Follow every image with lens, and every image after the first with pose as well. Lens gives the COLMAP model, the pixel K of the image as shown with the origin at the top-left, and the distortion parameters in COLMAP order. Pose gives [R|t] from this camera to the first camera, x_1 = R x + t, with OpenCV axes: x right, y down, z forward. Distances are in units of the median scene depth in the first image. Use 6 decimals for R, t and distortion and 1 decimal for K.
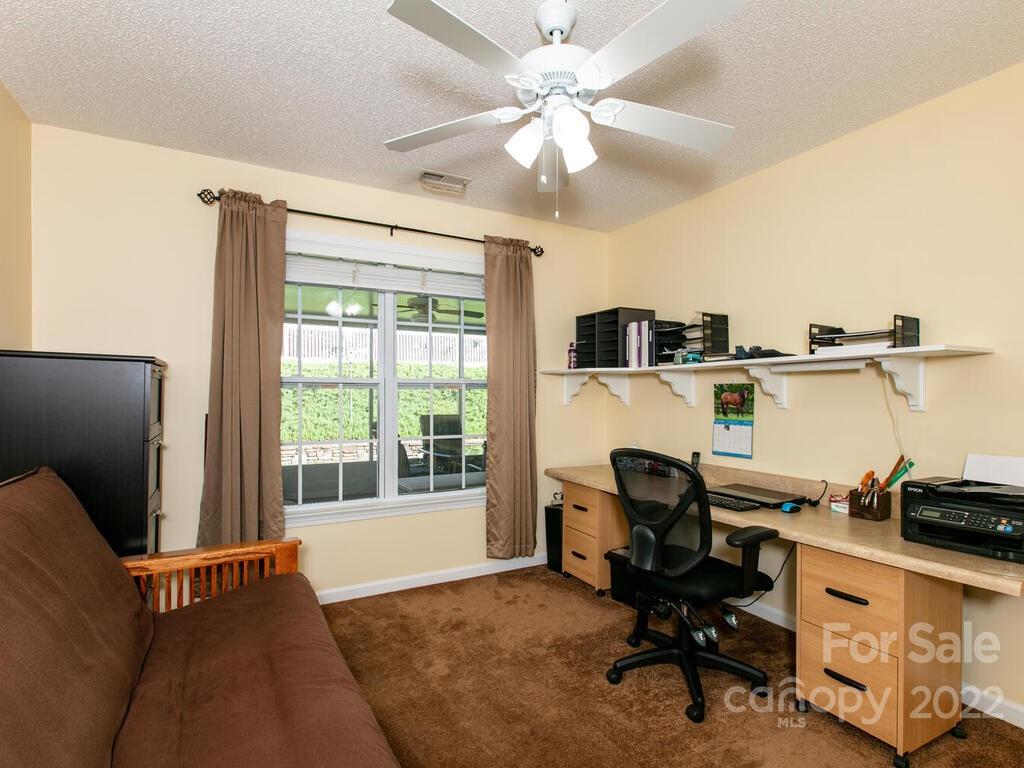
lens RADIAL K [[524.7, 0, 513.5], [0, 524.7, 404.5], [0, 0, 1]] dist [-0.001234, 0.001056]
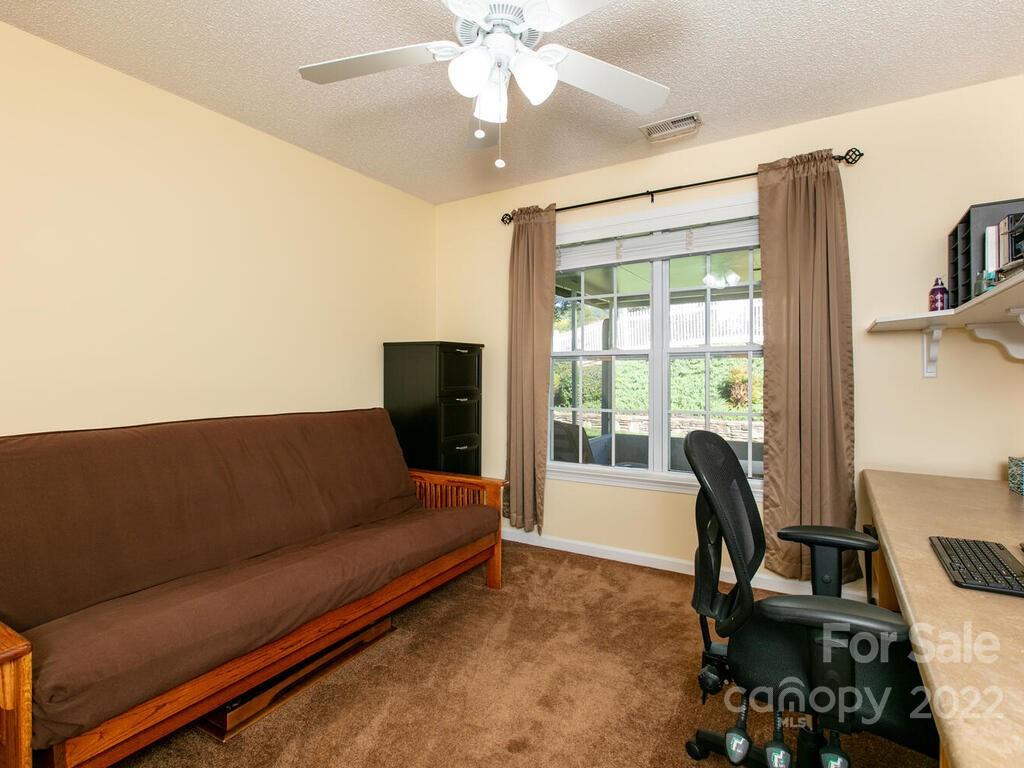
lens RADIAL K [[521.0, 0, 512.0], [0, 521.0, 384.0], [0, 0, 1]] dist [-0.002124, 0.000743]
pose [[0.493867, 0.011644, -0.869459, 0.469466], [-0.011465, 0.999911, 0.006879, 0.012118], [0.869462, 0.006571, 0.493956, 0.288661]]
